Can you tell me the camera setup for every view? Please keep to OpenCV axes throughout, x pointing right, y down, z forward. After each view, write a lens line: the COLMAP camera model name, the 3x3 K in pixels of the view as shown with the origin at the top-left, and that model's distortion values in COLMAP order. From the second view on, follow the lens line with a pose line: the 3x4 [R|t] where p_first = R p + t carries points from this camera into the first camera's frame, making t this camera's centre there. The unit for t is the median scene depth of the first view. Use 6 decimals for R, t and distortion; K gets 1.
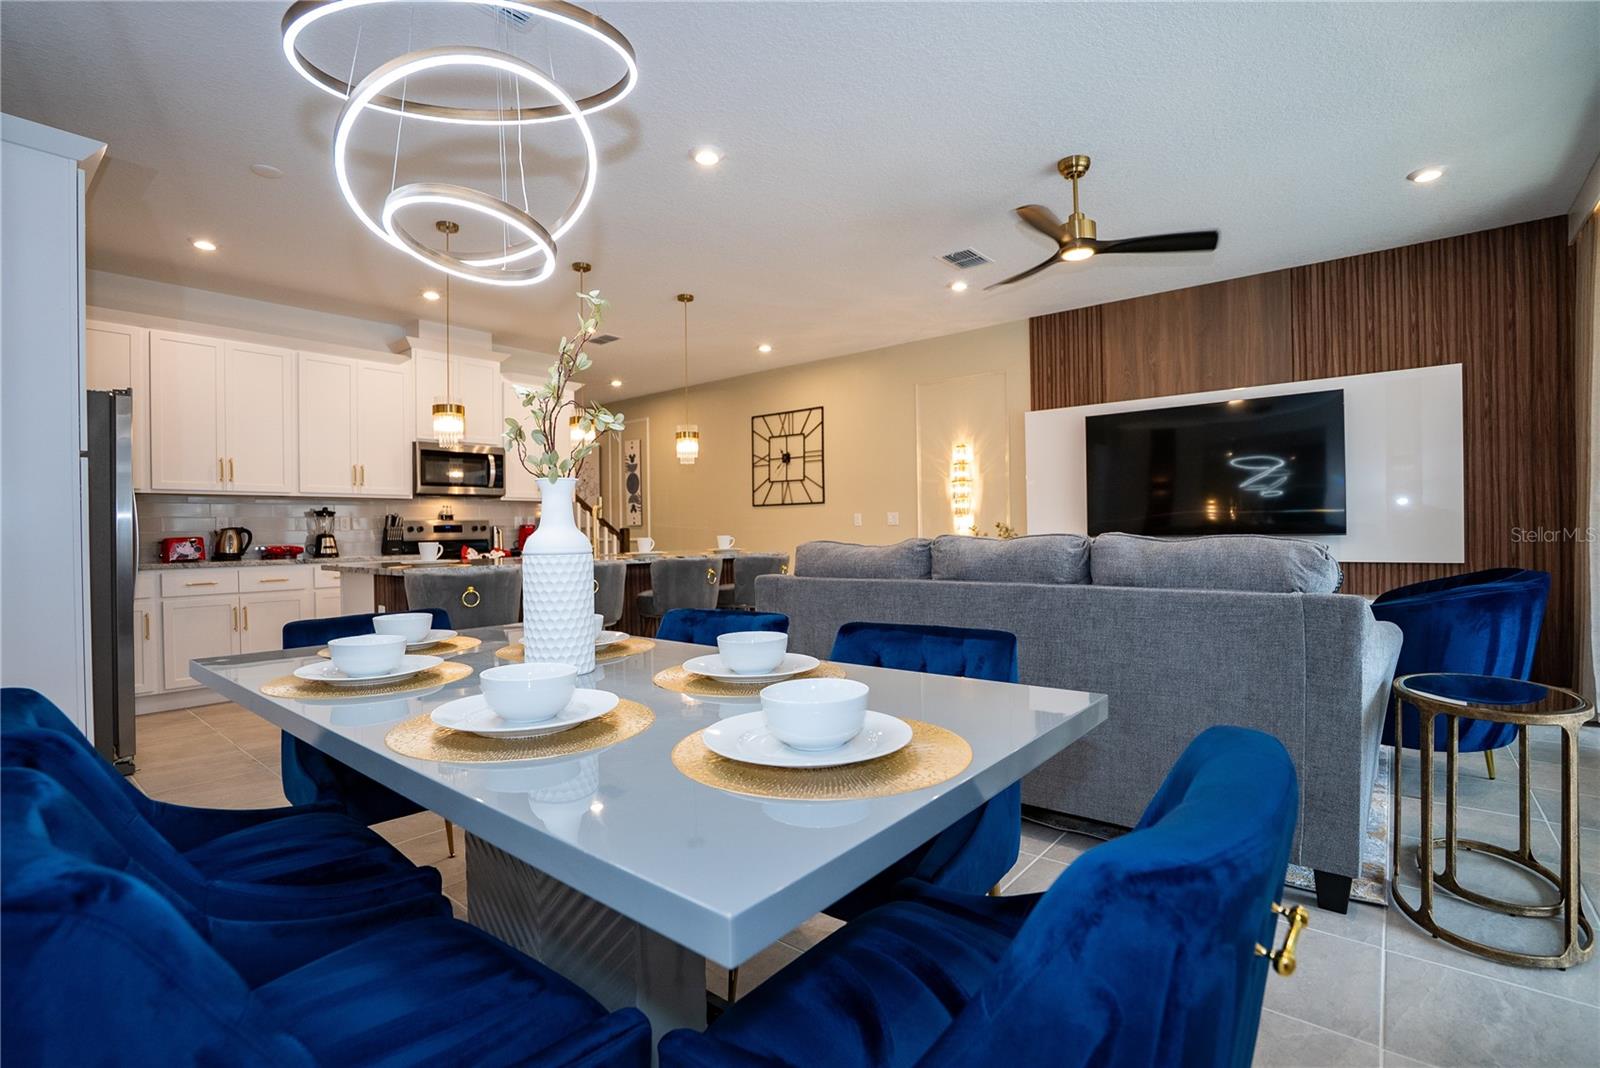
lens RADIAL K [[733.1, 0, 788.7], [0, 733.1, 531.3], [0, 0, 1]] dist [-0.044539, 0.009432]
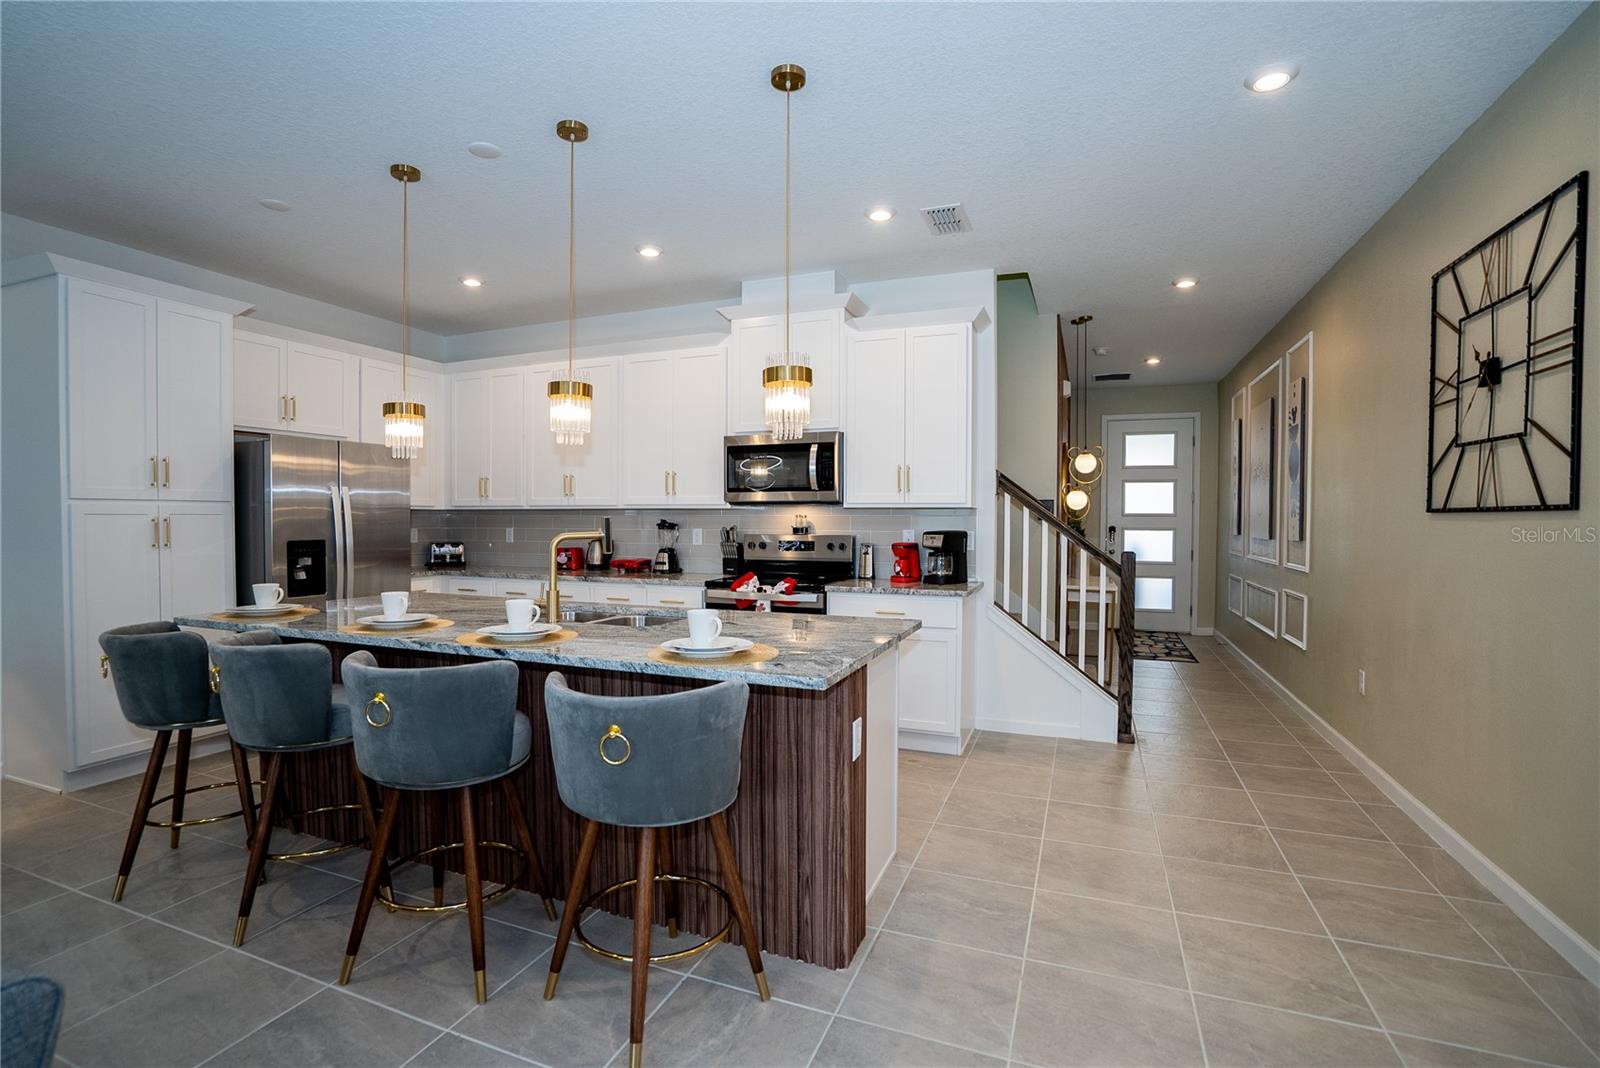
lens RADIAL K [[733.1, 0, 798.3], [0, 733.1, 530.5], [0, 0, 1]] dist [-0.044539, 0.009432]
pose [[0.327664, 0.031766, -0.944260, 0.247921], [-0.009557, 0.999495, 0.030308, -0.041284], [0.944746, -0.000907, 0.327802, 0.722381]]
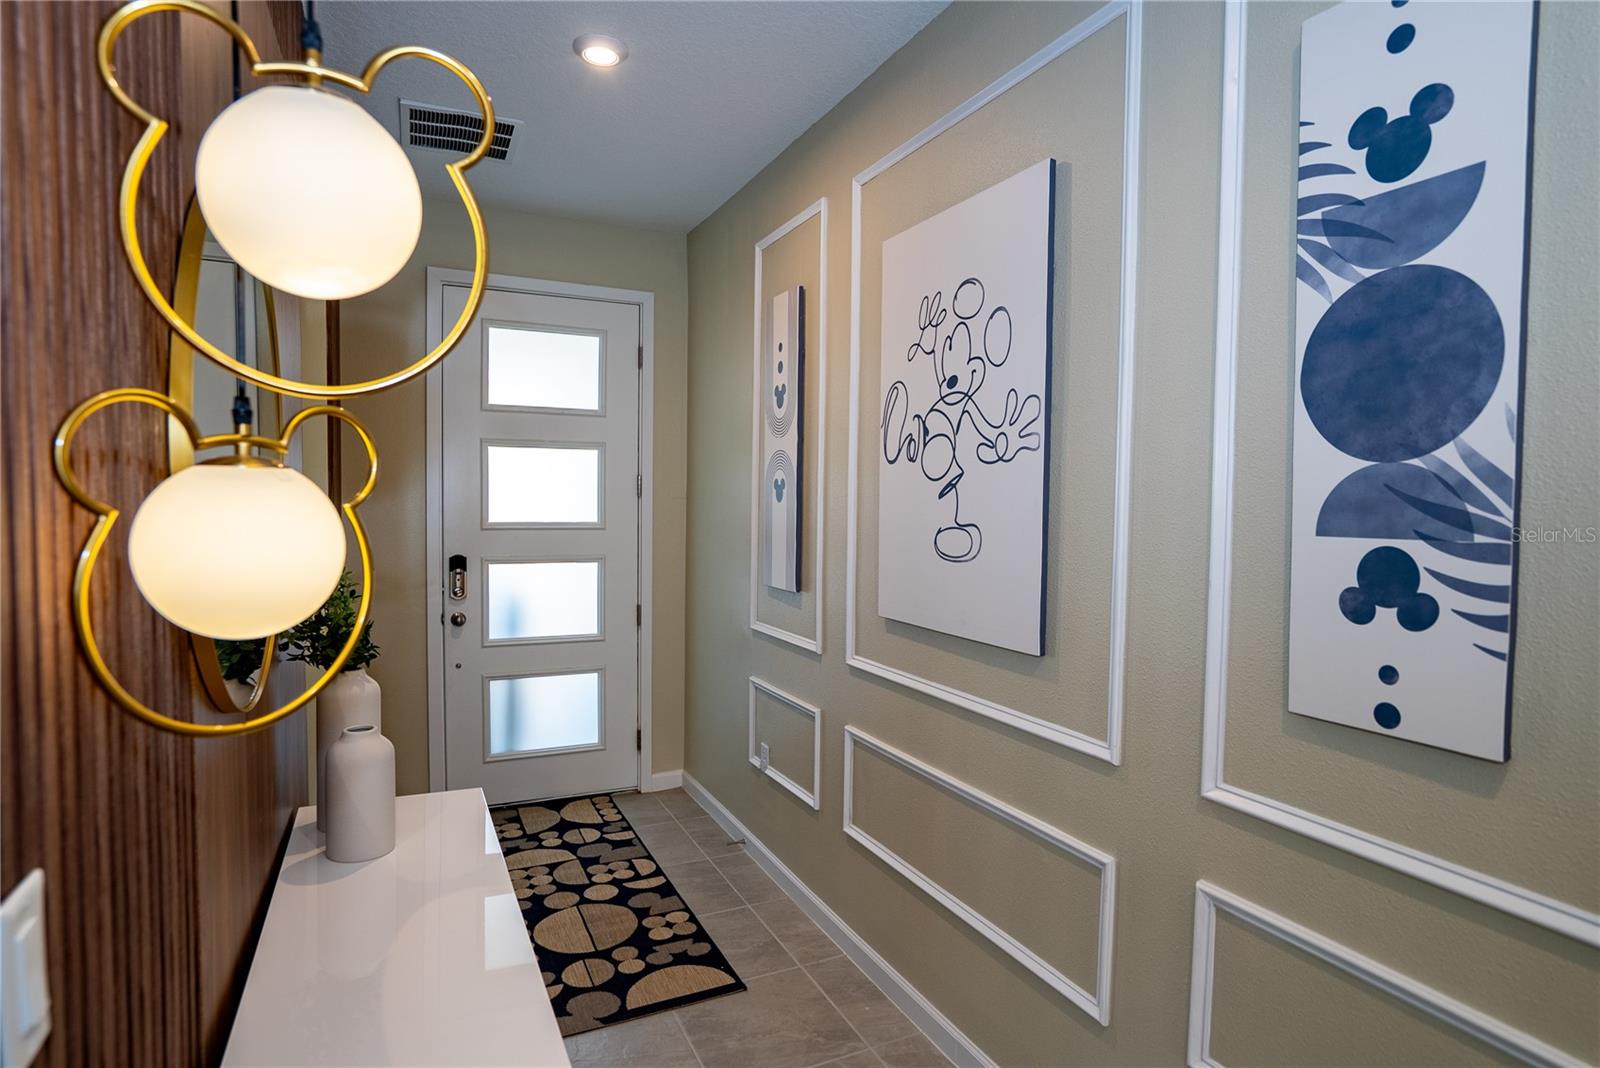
lens RADIAL K [[831.2, 0, 793.7], [0, 831.2, 538.1], [0, 0, 1]] dist [-0.026890, 0.006254]
pose [[0.913575, 0.045784, -0.404084, -0.364030], [-0.027353, 0.998310, 0.051270, -0.063697], [0.405749, -0.035786, 0.913284, 1.259714]]
